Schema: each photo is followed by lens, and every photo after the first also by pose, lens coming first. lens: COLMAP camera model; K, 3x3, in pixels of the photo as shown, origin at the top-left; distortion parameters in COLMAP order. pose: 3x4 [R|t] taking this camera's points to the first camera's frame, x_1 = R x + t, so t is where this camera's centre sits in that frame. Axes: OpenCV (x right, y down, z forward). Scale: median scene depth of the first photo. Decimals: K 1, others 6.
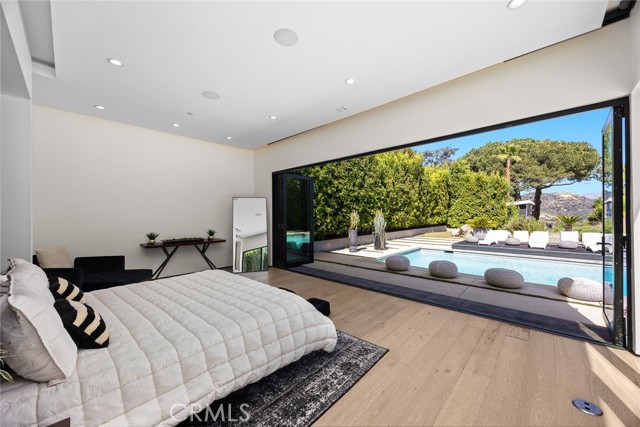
lens RADIAL K [[247.8, 0, 324.7], [0, 247.8, 215.1], [0, 0, 1]] dist [0.003838, -0.000026]
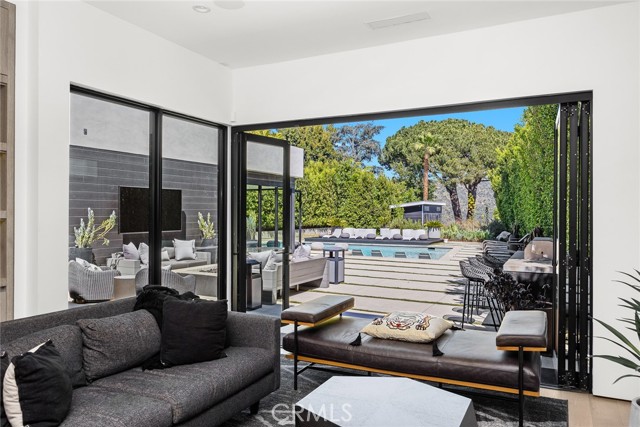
lens RADIAL K [[478.7, 0, 319.6], [0, 478.7, 211.7], [0, 0, 1]] dist [0.005974, 0.001575]
pose [[0.965791, 0.014633, 0.258907, -0.076183], [-0.014226, 0.999893, -0.003445, -0.017878], [-0.258930, -0.000356, 0.965896, -1.526581]]
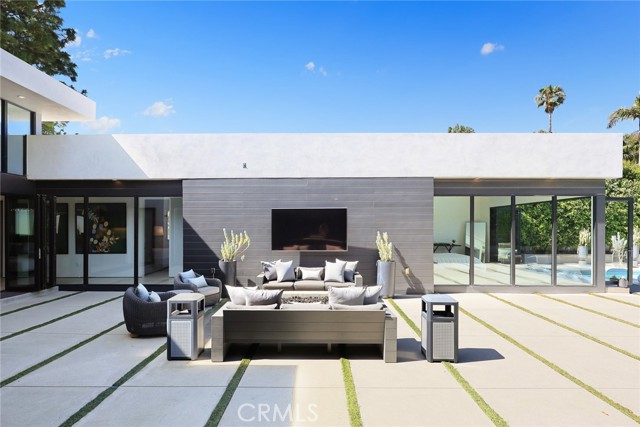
lens RADIAL K [[354.5, 0, 318.0], [0, 354.5, 220.3], [0, 0, 1]] dist [-0.000530, -0.000170]
pose [[0.660456, 0.005097, -0.750847, 0.504870], [-0.009376, 0.999955, -0.001459, -0.042338], [0.750806, 0.008004, 0.660474, -0.890782]]
